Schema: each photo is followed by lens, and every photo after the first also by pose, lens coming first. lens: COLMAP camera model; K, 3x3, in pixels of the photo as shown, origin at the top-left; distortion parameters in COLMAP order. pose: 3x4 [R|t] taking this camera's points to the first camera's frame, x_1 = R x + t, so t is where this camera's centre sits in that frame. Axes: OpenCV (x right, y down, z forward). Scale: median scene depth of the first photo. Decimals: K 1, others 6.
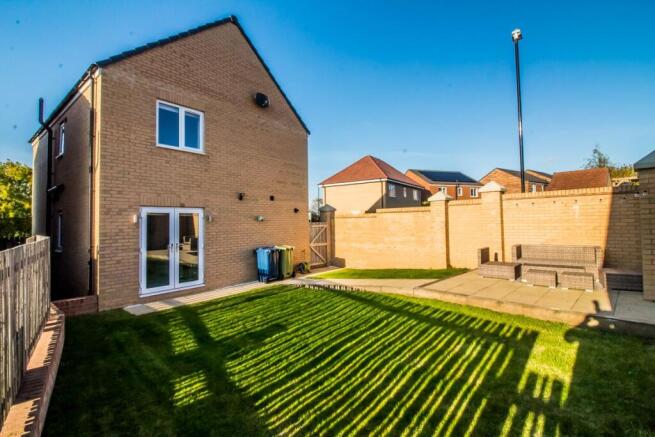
lens RADIAL K [[303.3, 0, 325.6], [0, 303.3, 218.3], [0, 0, 1]] dist [-0.009356, -0.000518]
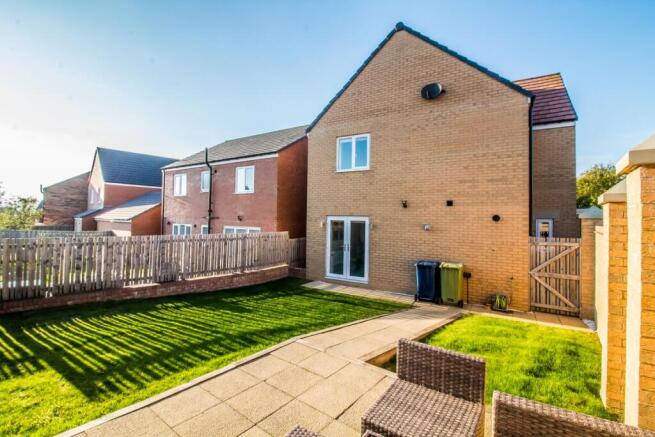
lens RADIAL K [[303.3, 0, 329.9], [0, 303.3, 214.5], [0, 0, 1]] dist [-0.009356, -0.000518]
pose [[0.126917, 0.010523, -0.991858, 0.765818], [-0.006611, 0.999930, 0.009762, -0.054410], [0.991891, 0.005318, 0.126978, 0.748357]]
